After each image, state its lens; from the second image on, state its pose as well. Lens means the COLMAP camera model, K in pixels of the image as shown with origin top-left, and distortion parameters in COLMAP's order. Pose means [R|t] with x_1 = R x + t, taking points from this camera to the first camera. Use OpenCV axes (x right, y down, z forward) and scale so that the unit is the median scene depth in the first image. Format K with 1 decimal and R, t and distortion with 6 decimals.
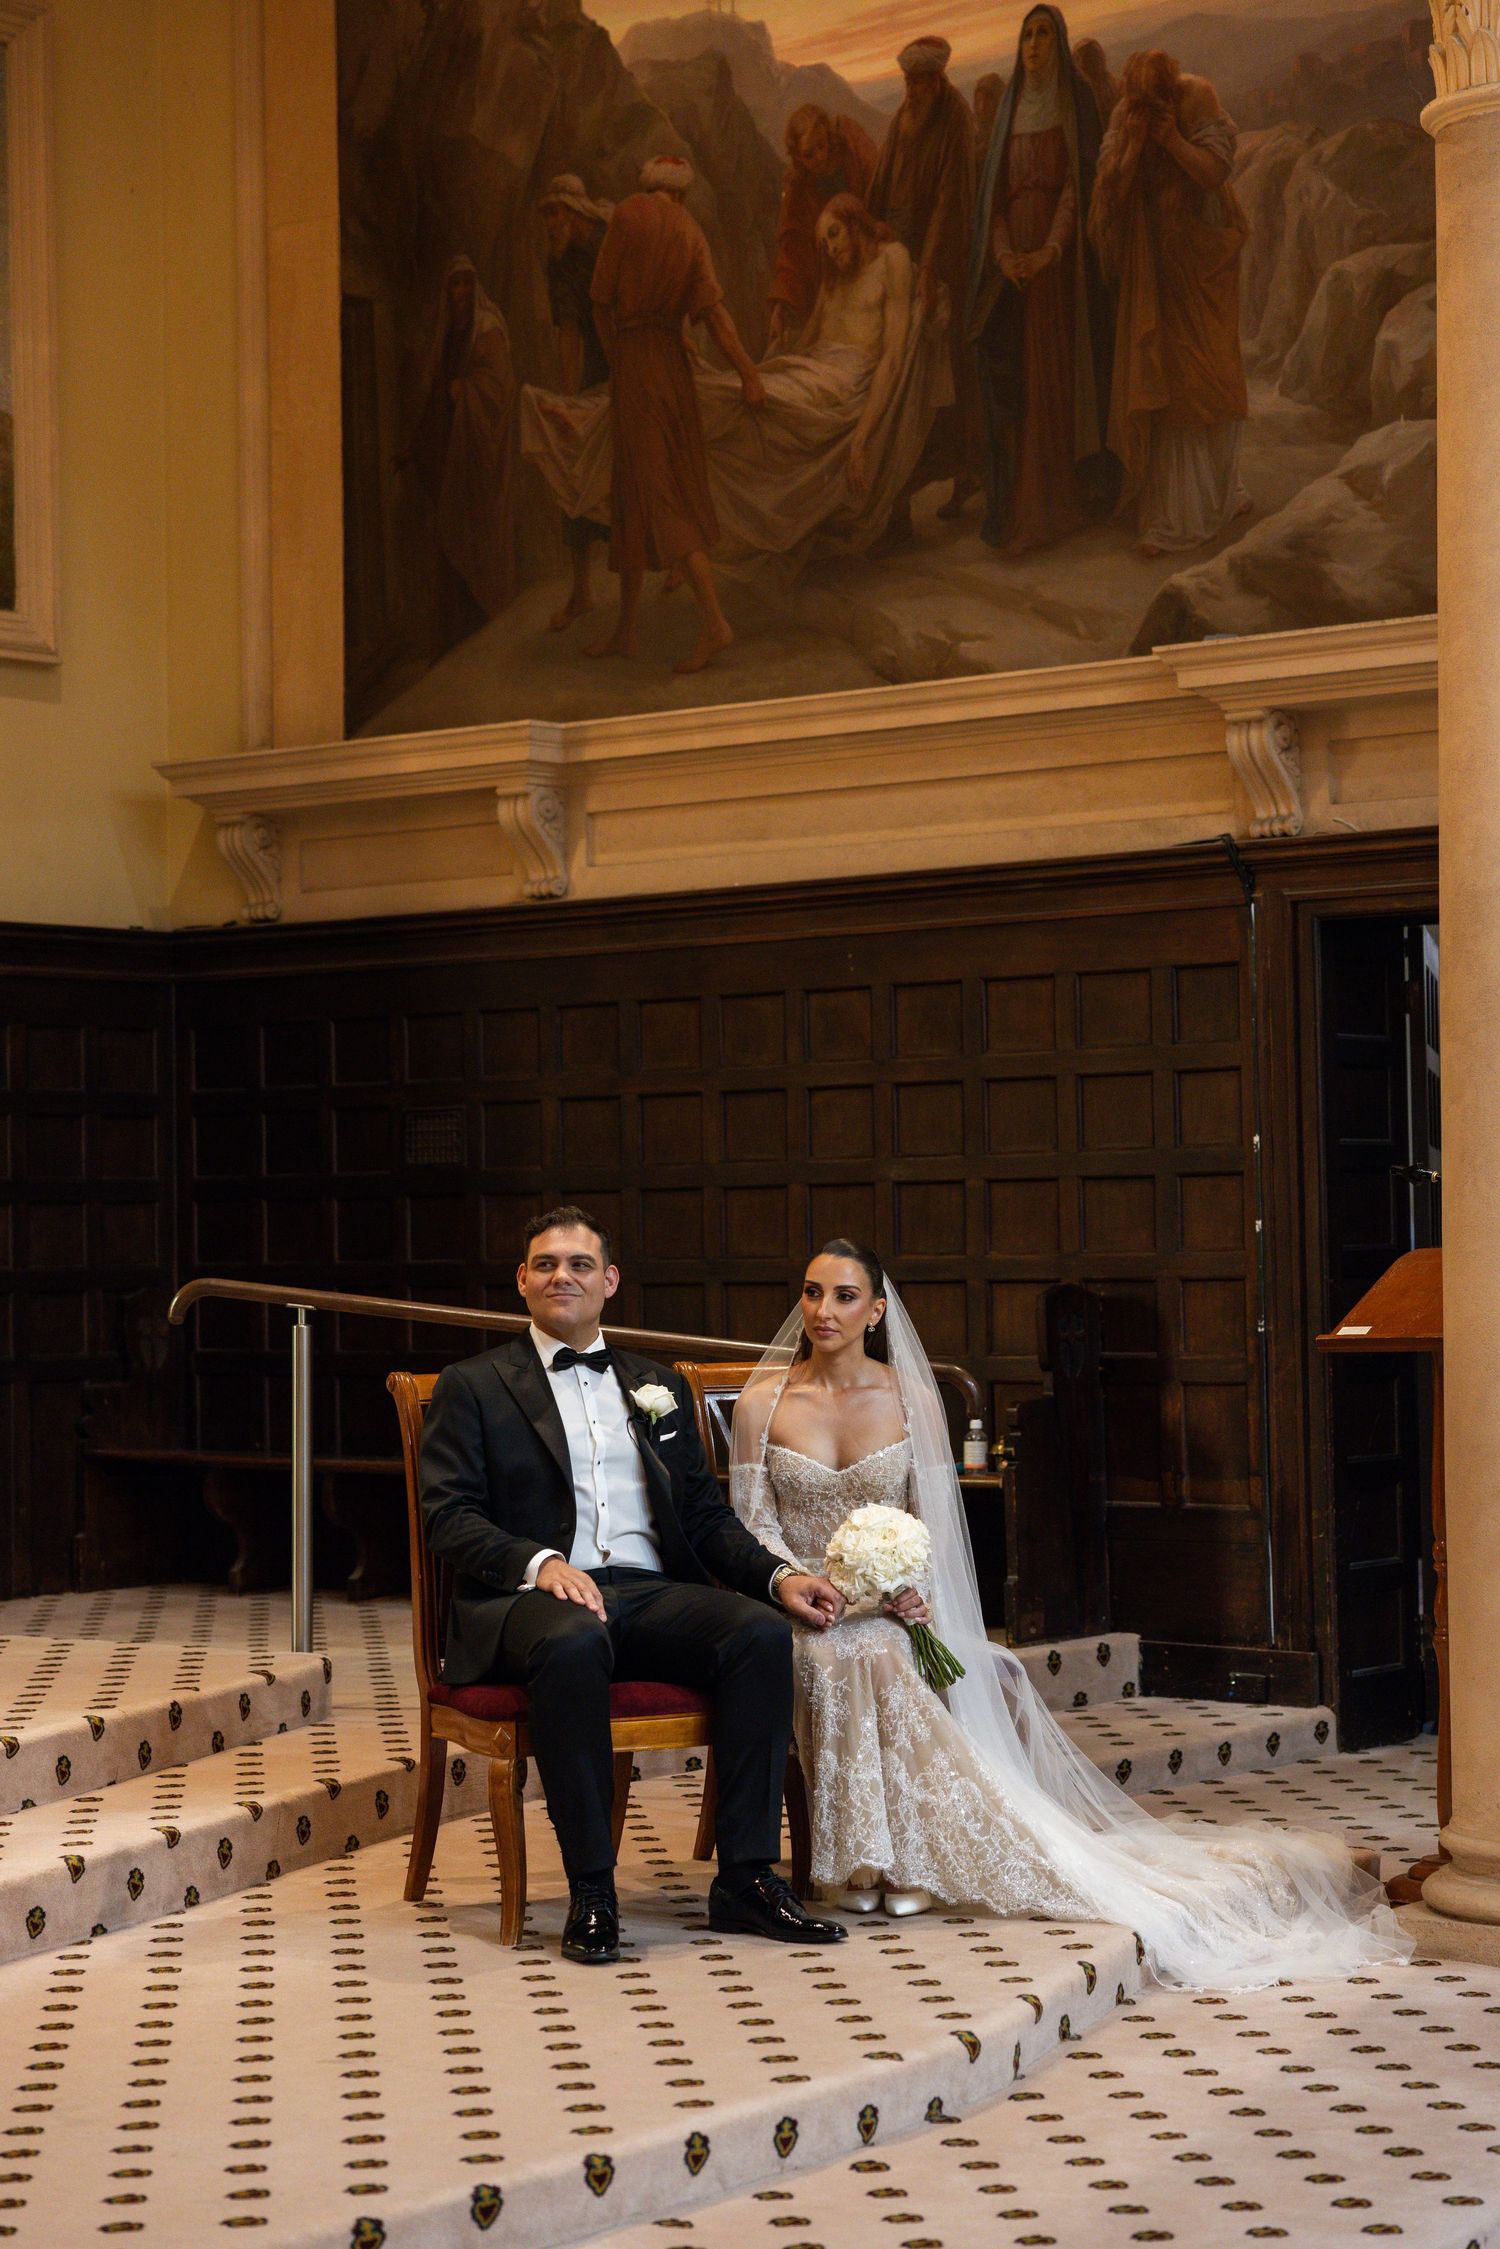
lens RADIAL K [[4518.2, 0, 751.2], [0, 4518.2, 1109.1], [0, 0, 1]] dist [0.050651, 0.000000]
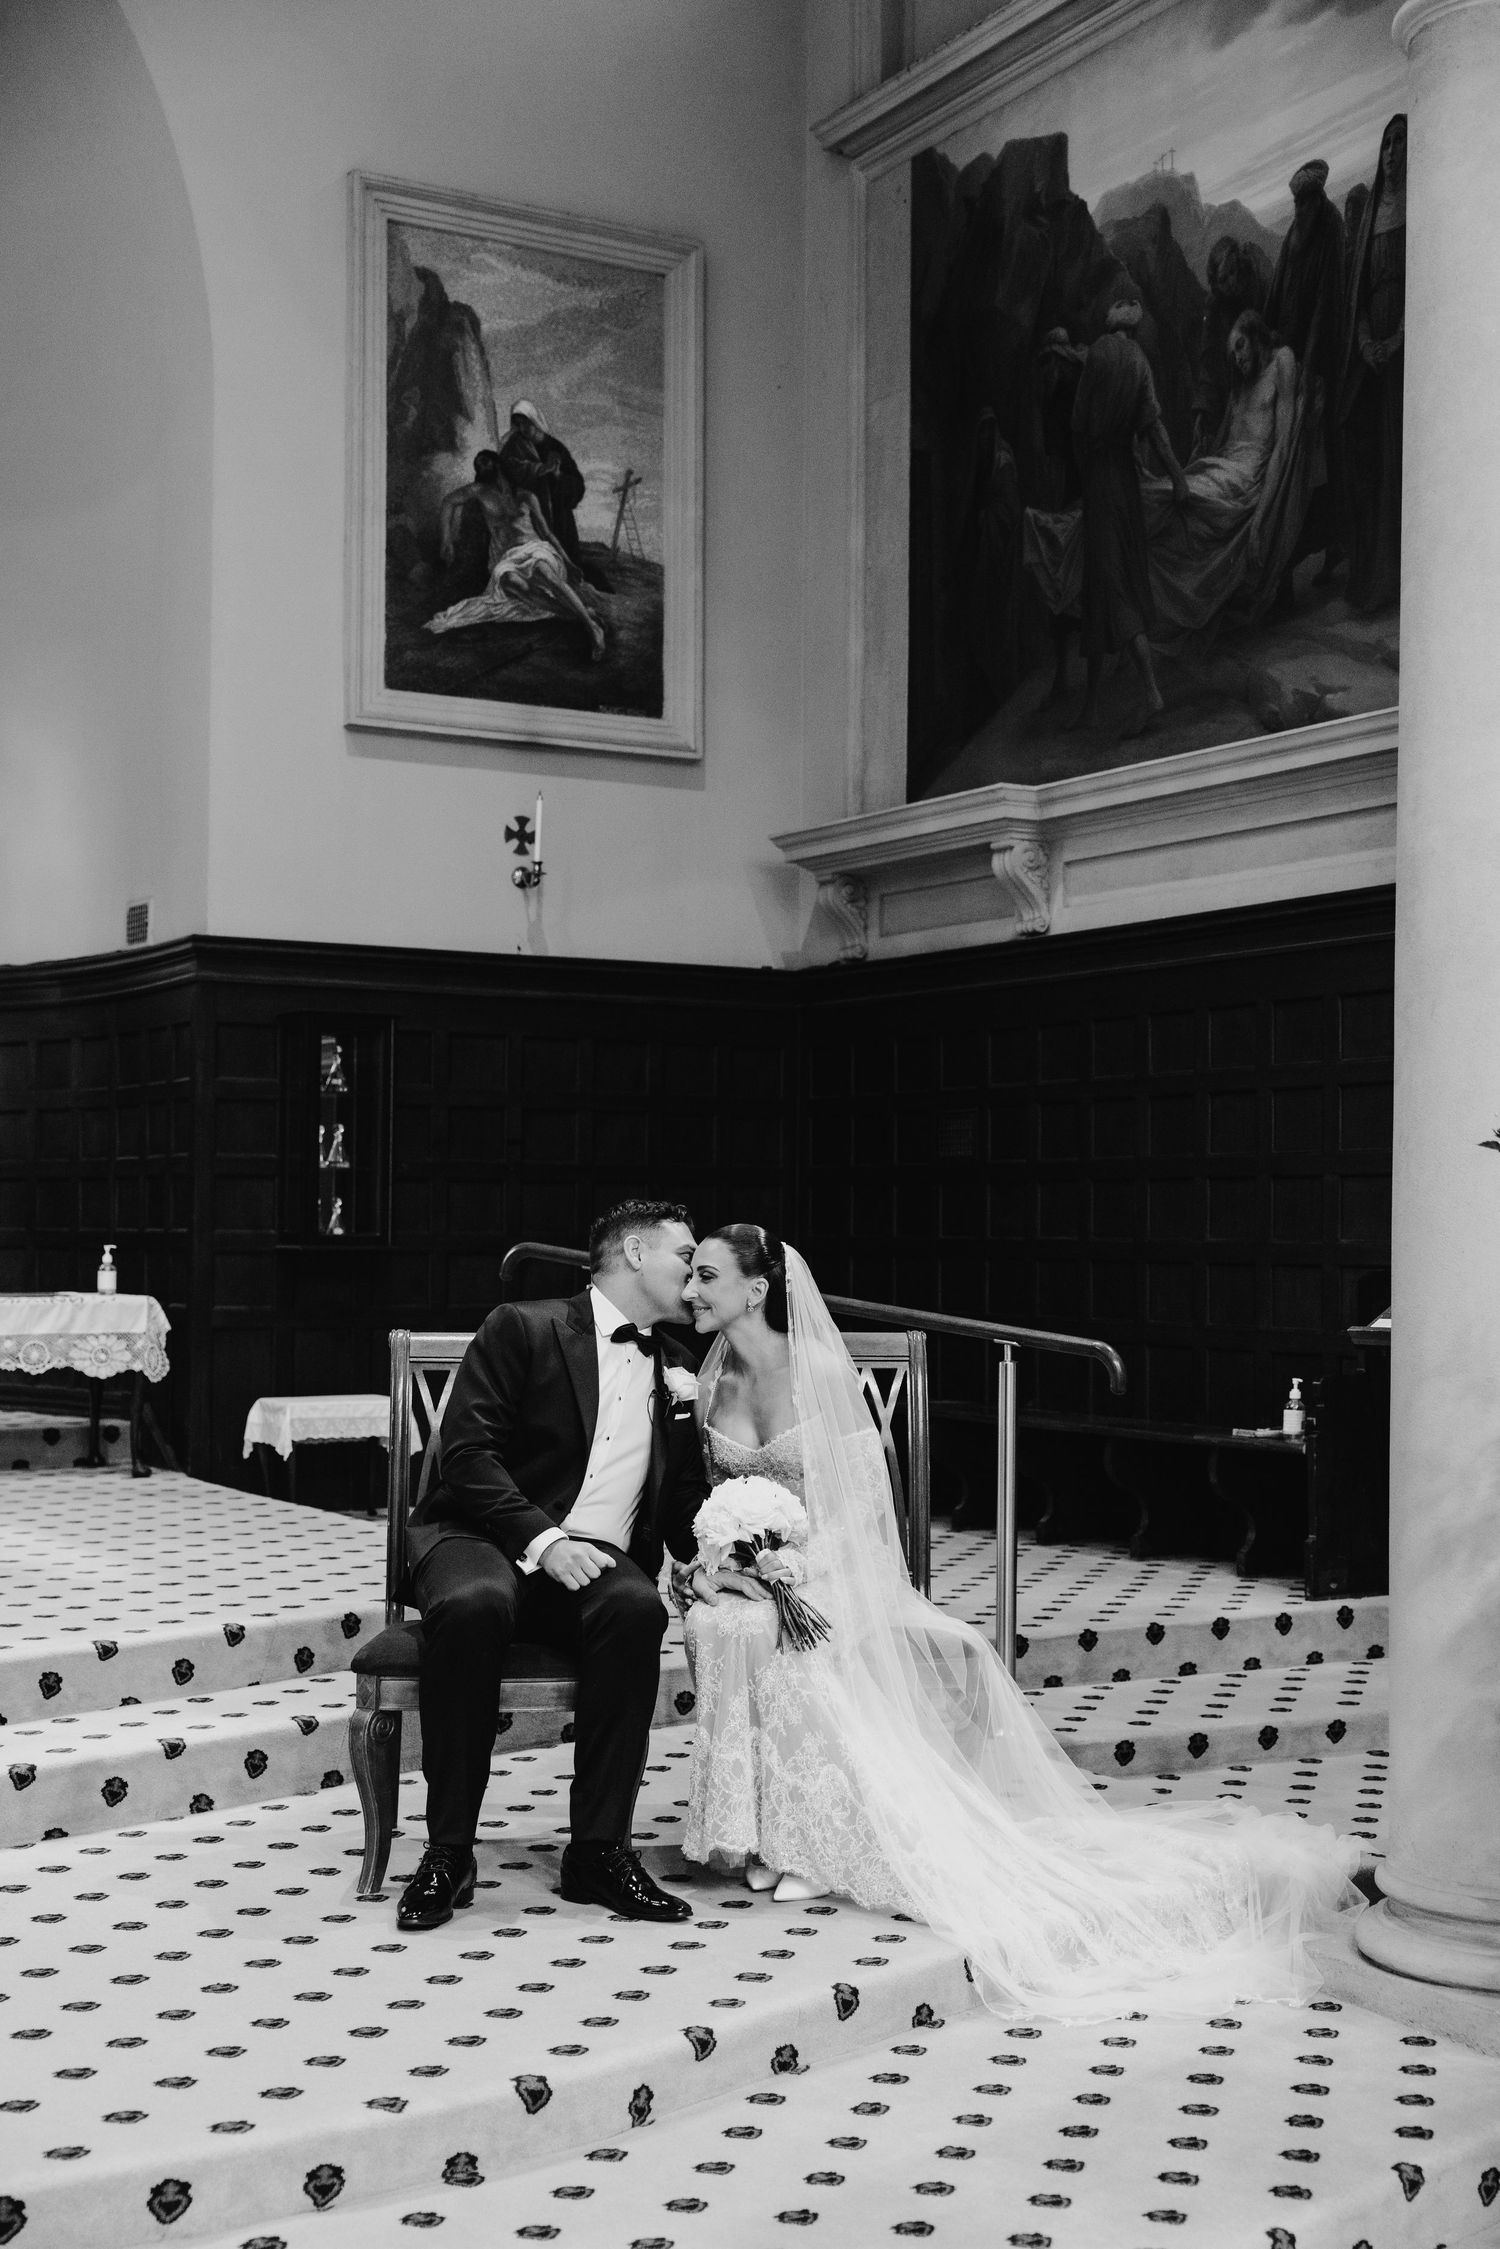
lens RADIAL K [[2866.4, 0, 756.5], [0, 2866.4, 1140.0], [0, 0, 1]] dist [0.008583, 0.000000]
pose [[0.926007, 0.012294, -0.377307, 0.180302], [-0.012564, 0.999920, 0.001746, 0.007367], [0.377298, 0.003124, 0.926087, 0.282251]]
